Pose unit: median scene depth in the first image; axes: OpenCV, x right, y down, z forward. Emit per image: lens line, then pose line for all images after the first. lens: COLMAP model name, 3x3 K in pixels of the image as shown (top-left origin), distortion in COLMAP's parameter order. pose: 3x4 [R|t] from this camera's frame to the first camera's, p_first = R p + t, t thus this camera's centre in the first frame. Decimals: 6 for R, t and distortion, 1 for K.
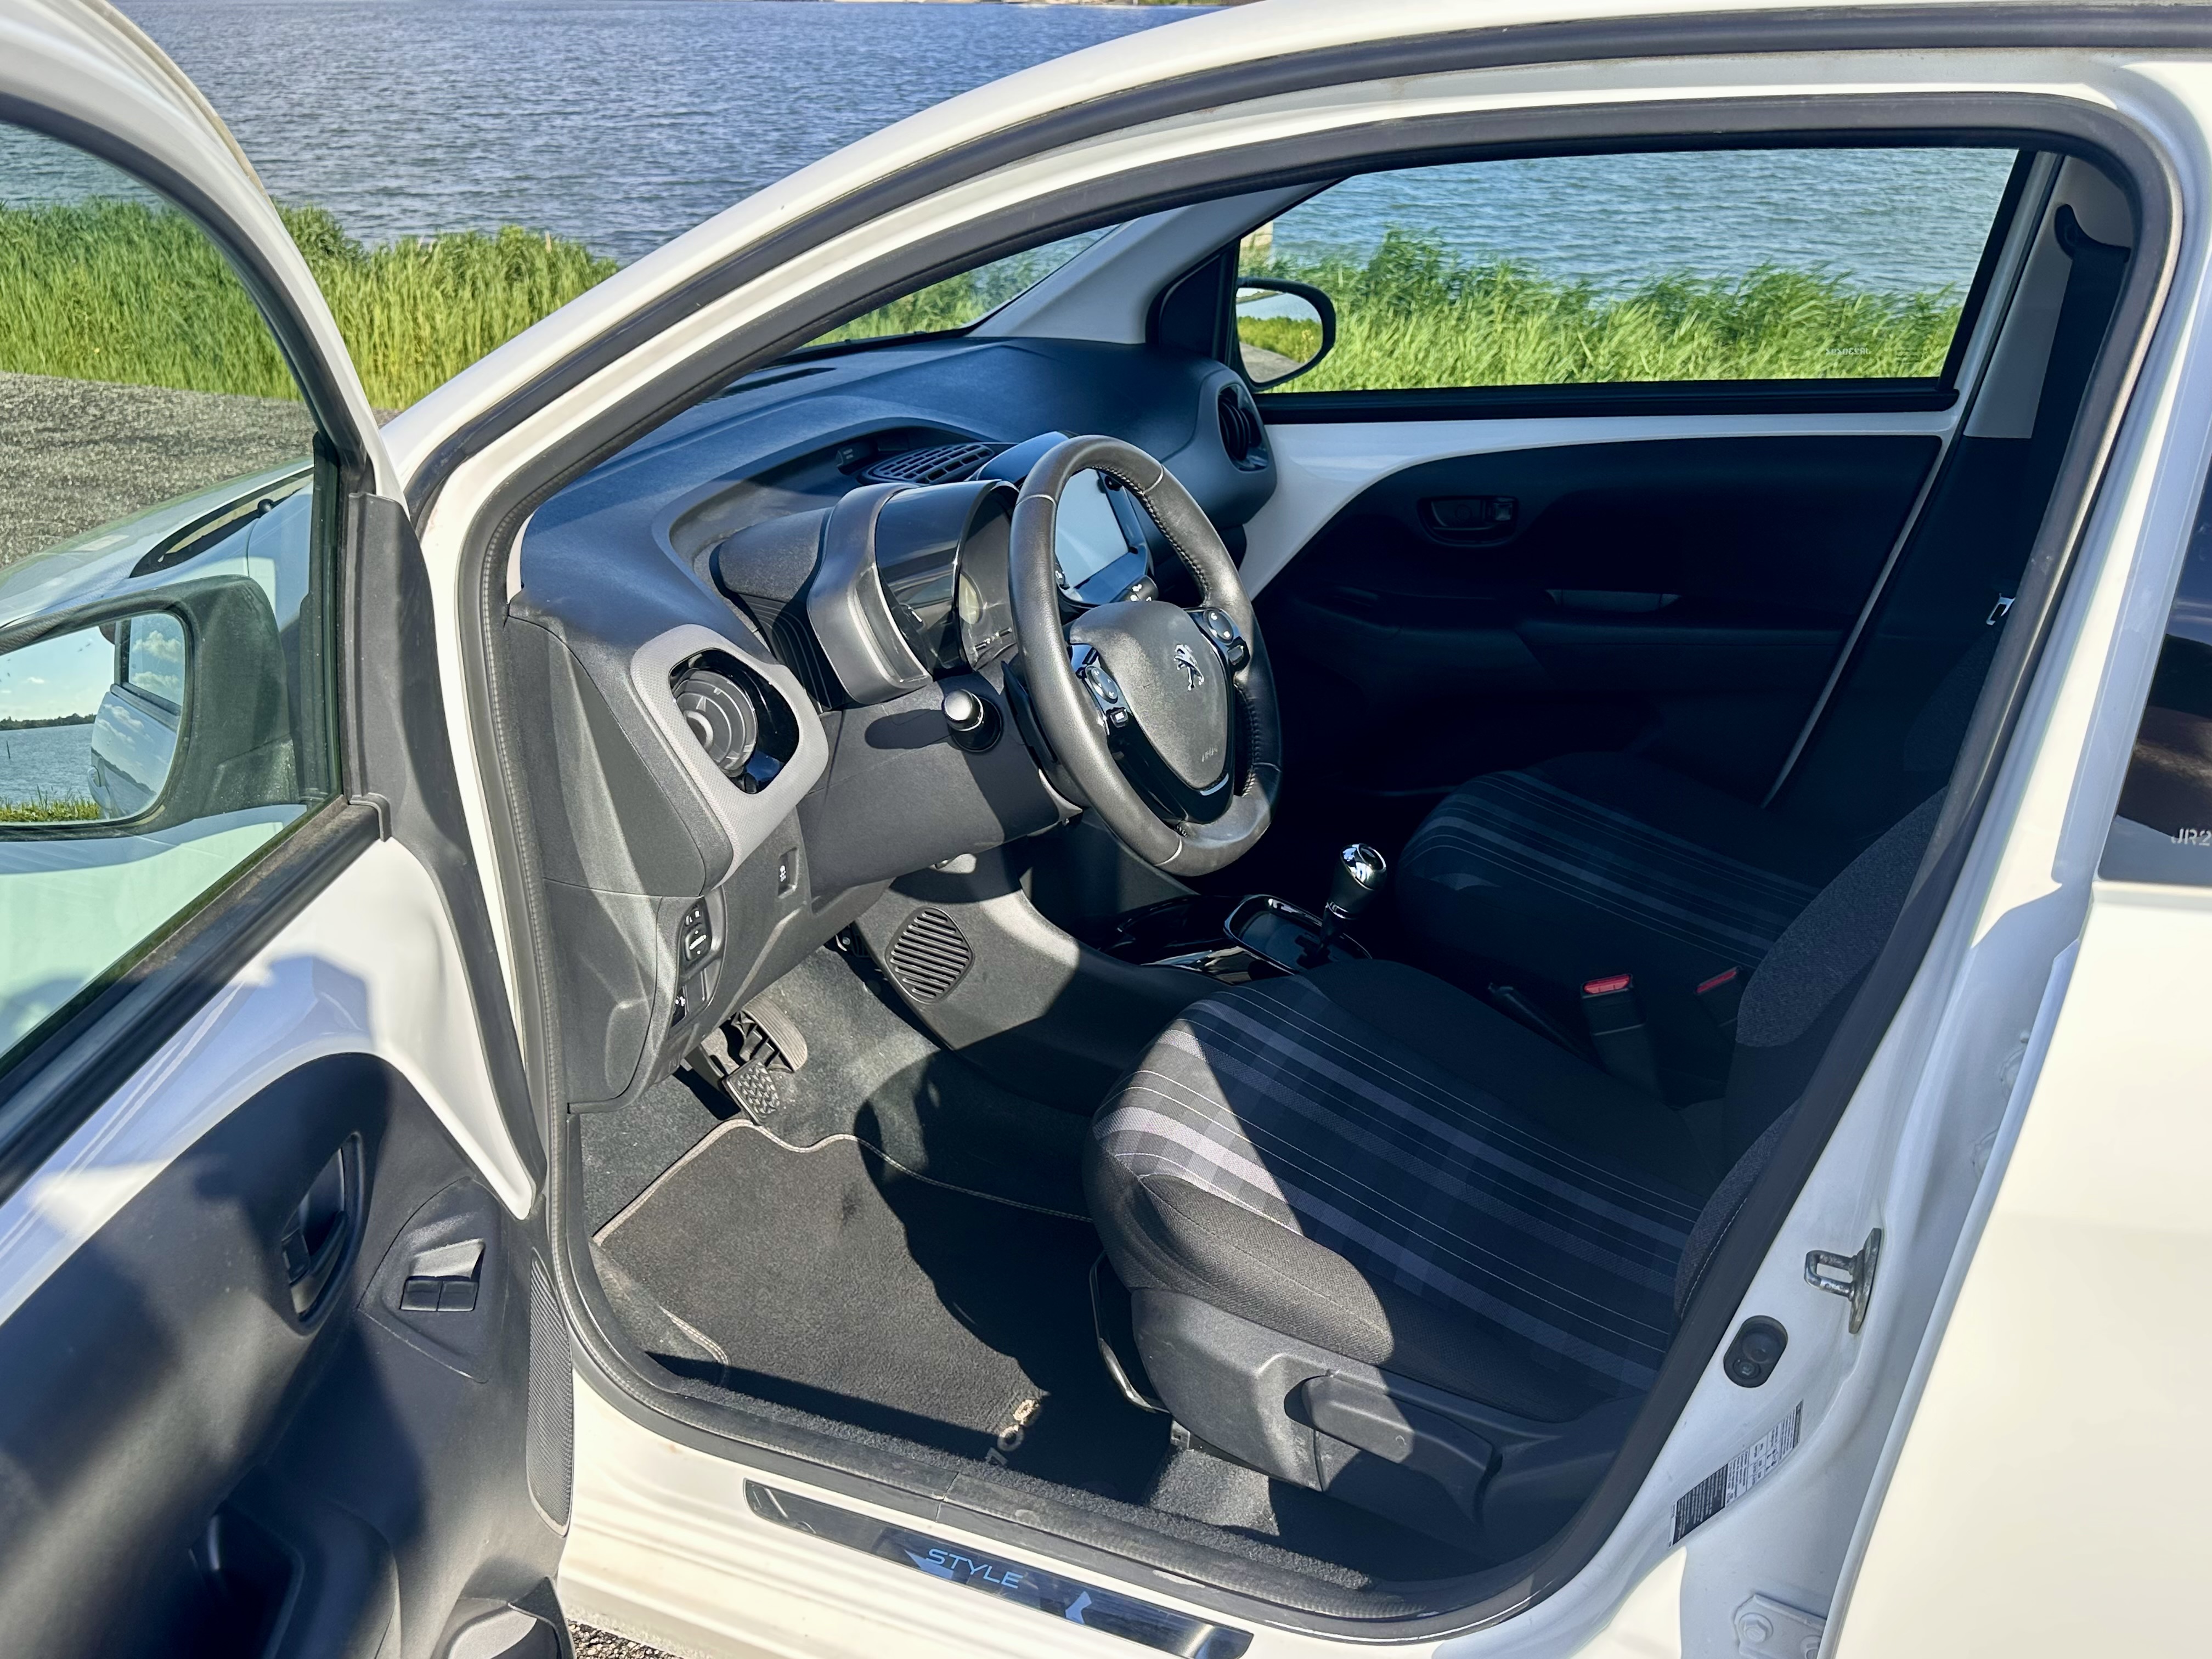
lens RADIAL K [[1937.2, 0, 1088.8], [0, 1937.2, 870.4], [0, 0, 1]] dist [0.190247, -0.425880]
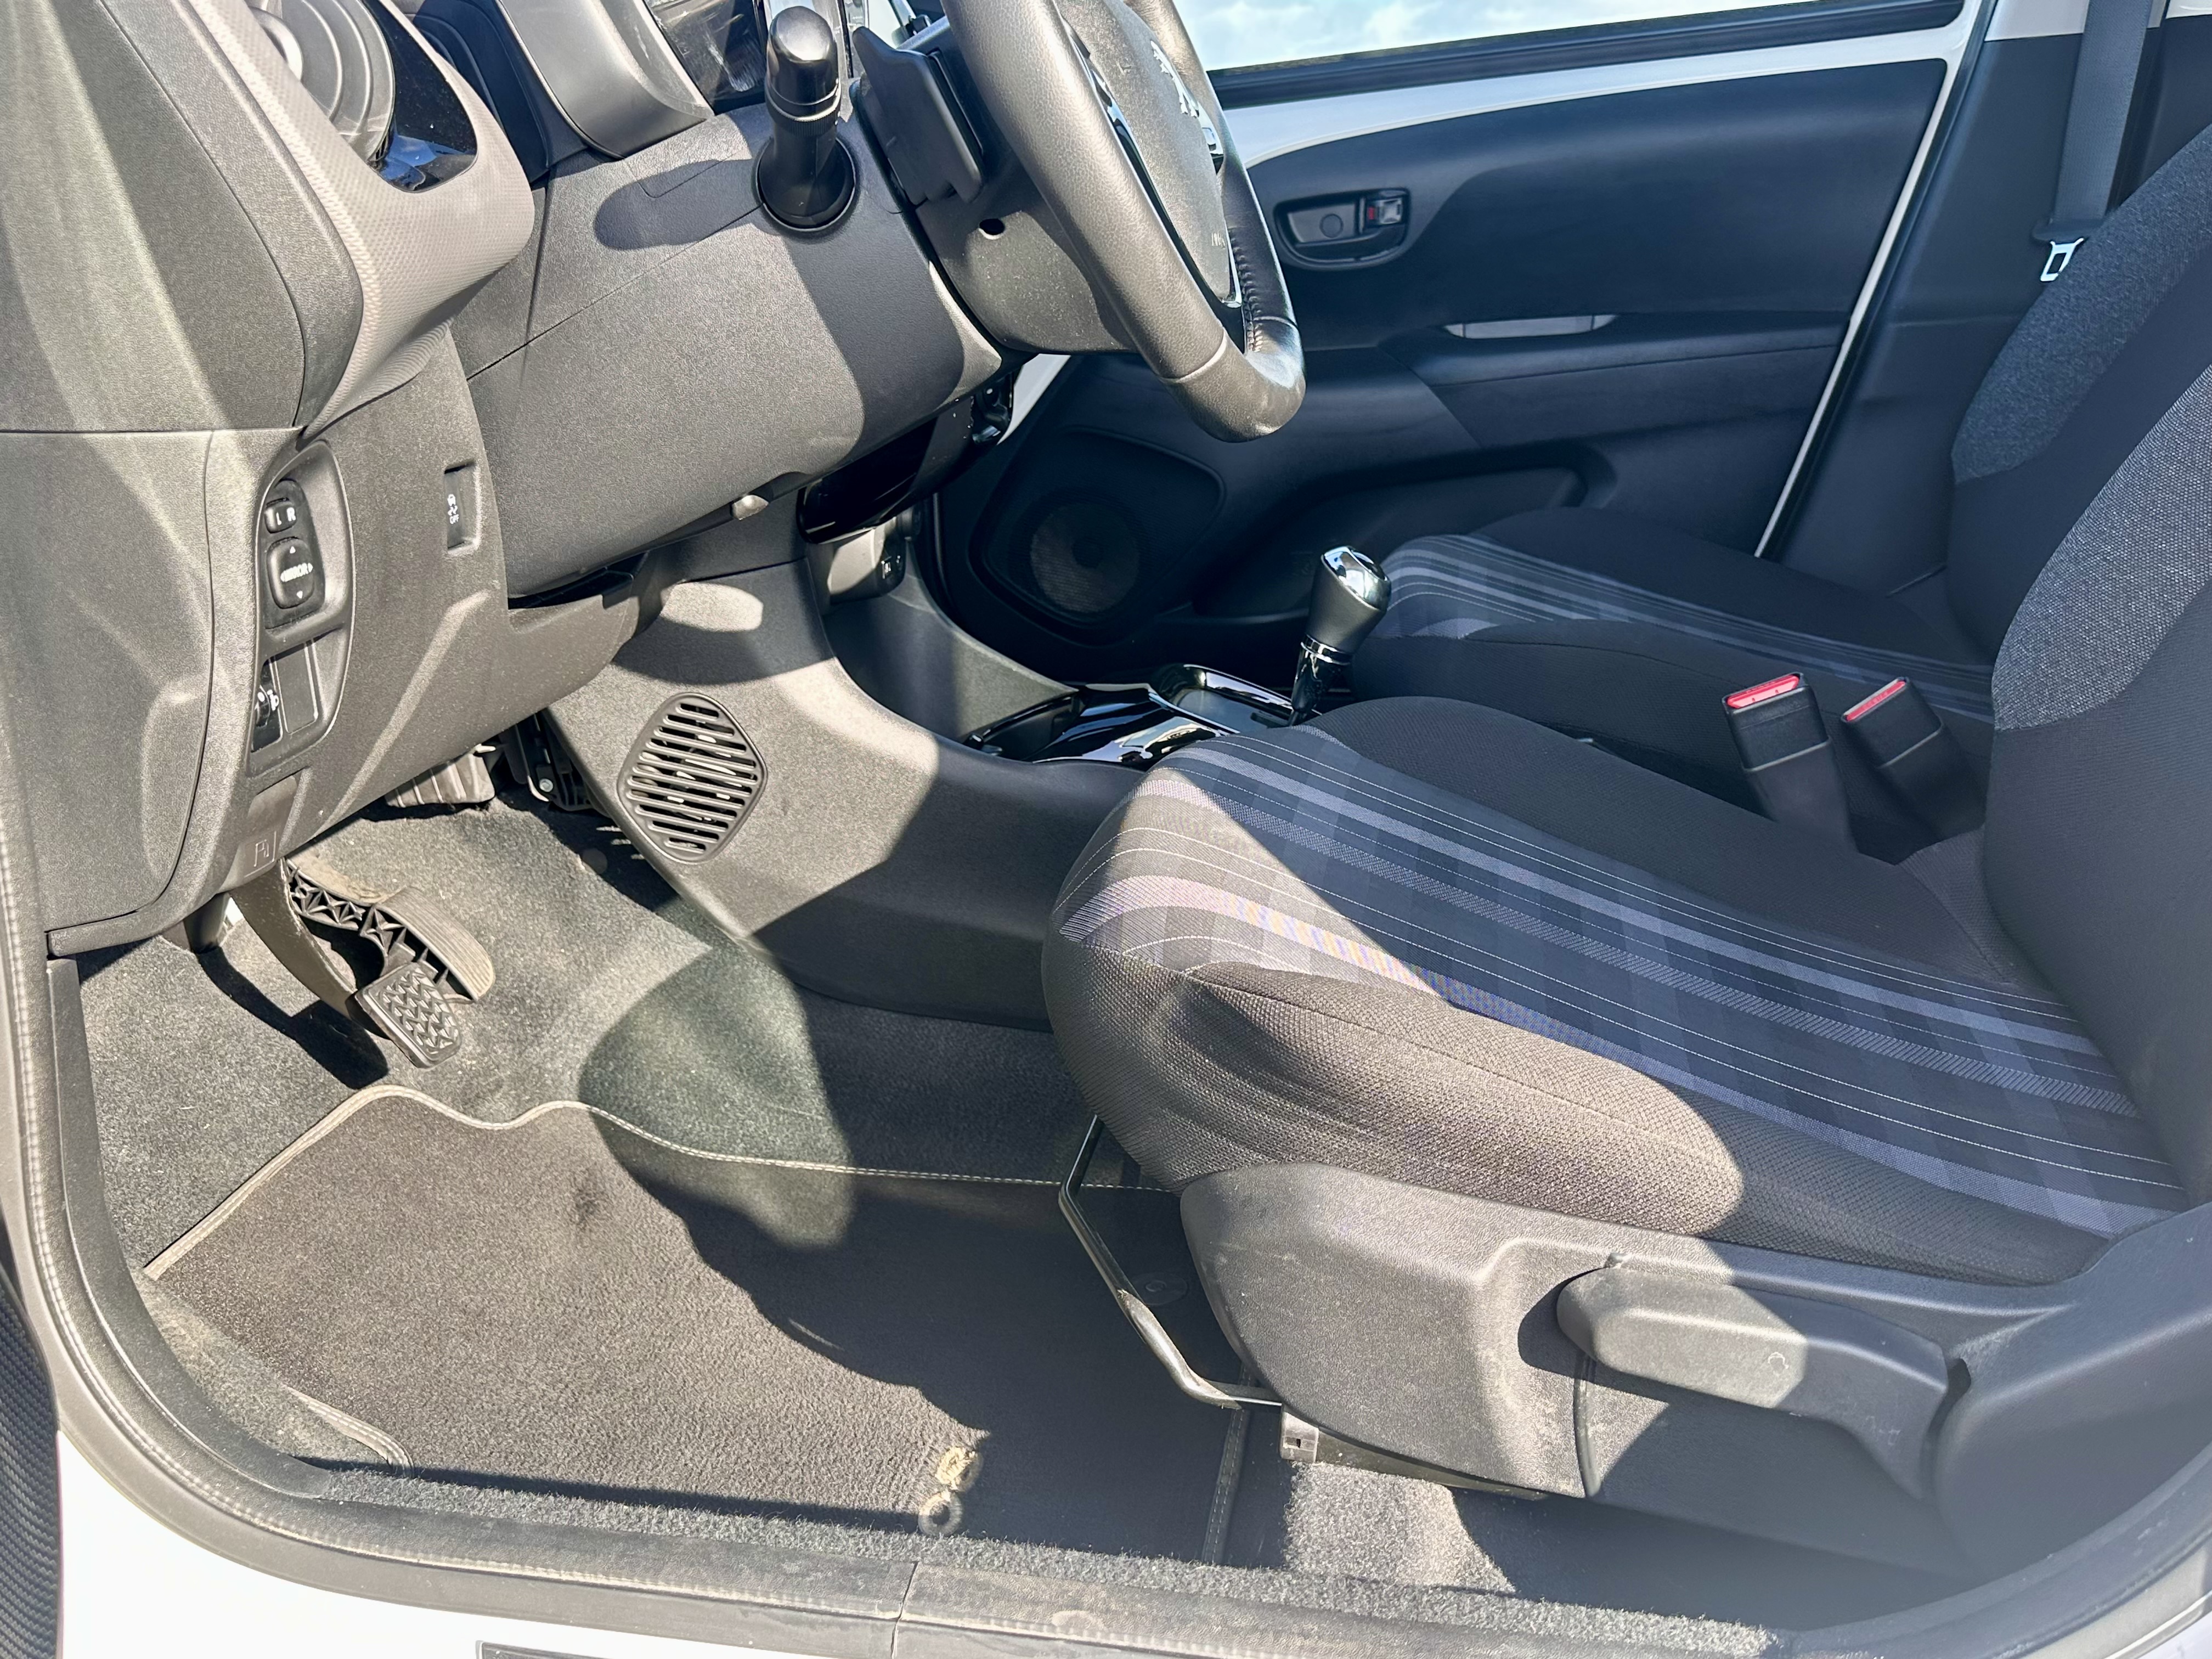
lens RADIAL K [[1937.2, 0, 1088.8], [0, 1937.2, 870.4], [0, 0, 1]] dist [0.190247, -0.425880]
pose [[0.977428, -0.080641, 0.195275, -0.099627], [0.095117, 0.993282, -0.065908, 0.153306], [-0.188649, 0.082994, 0.978531, 0.439837]]
